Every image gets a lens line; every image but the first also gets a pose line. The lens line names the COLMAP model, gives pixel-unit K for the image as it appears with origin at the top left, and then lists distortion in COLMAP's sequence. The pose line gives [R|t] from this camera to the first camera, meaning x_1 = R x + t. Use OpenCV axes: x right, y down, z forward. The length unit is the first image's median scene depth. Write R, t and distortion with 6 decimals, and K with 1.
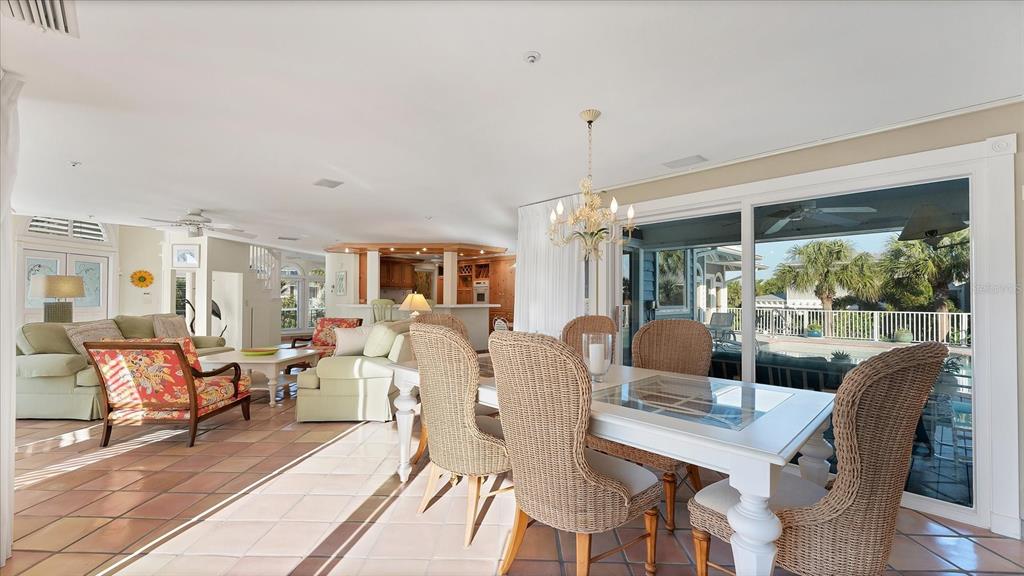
lens RADIAL K [[416.1, 0, 513.9], [0, 416.1, 294.5], [0, 0, 1]] dist [0.000394, 0.000128]
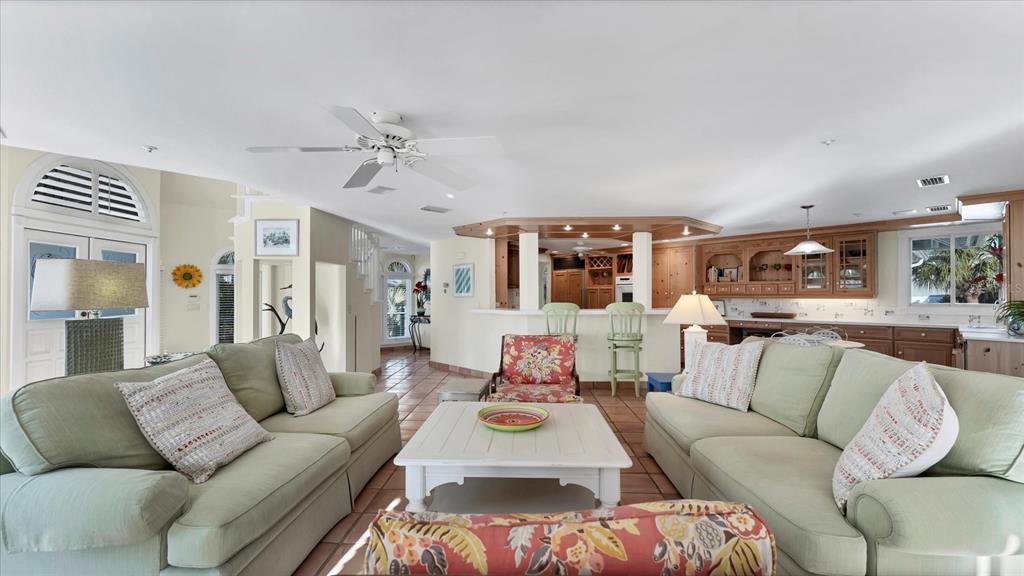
lens RADIAL K [[416.1, 0, 513.9], [0, 416.1, 294.5], [0, 0, 1]] dist [0.000394, 0.000128]
pose [[0.999950, -0.006930, -0.007176, -0.352561], [0.006944, 0.999974, 0.001939, -0.003072], [0.007163, -0.001989, 0.999972, 0.304916]]
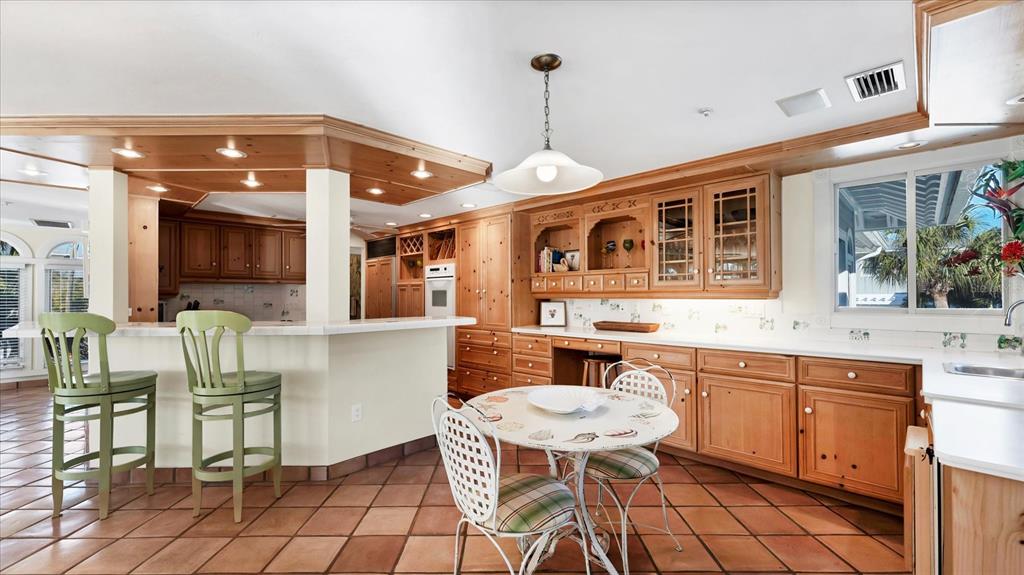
lens RADIAL K [[416.1, 0, 513.9], [0, 416.1, 294.0], [0, 0, 1]] dist [0.000394, 0.000128]
pose [[0.999412, -0.010461, 0.032662, -0.009302], [0.010347, 0.999940, 0.003659, 0.001218], [-0.032698, -0.003319, 0.999460, 0.629890]]
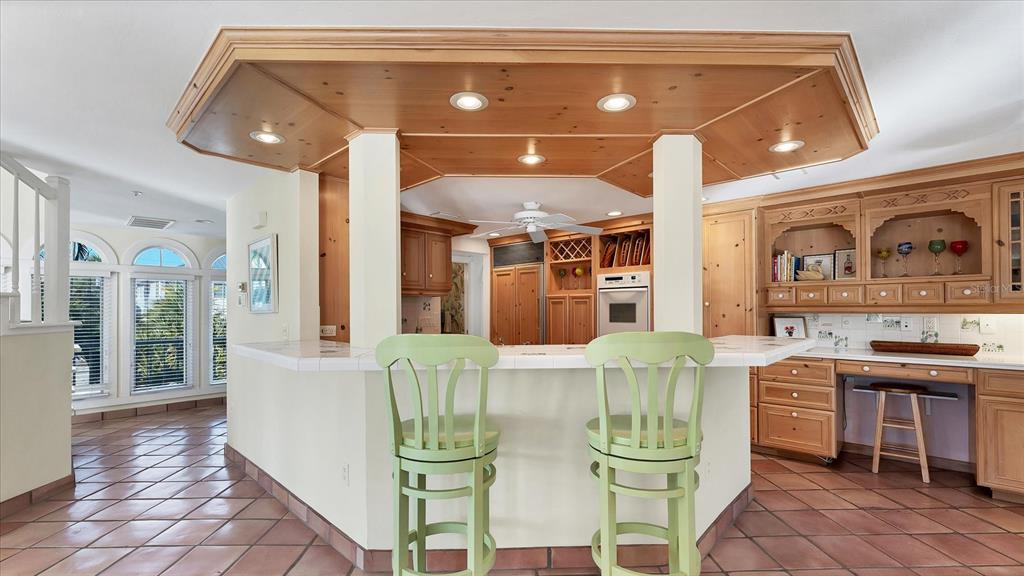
lens RADIAL K [[428.2, 0, 510.0], [0, 428.2, 310.2], [0, 0, 1]] dist [-0.004535, -0.000220]
pose [[0.998599, -0.009765, 0.052003, -0.265388], [0.009399, 0.999929, 0.007283, 0.000283], [-0.052070, -0.006784, 0.998620, 0.723809]]
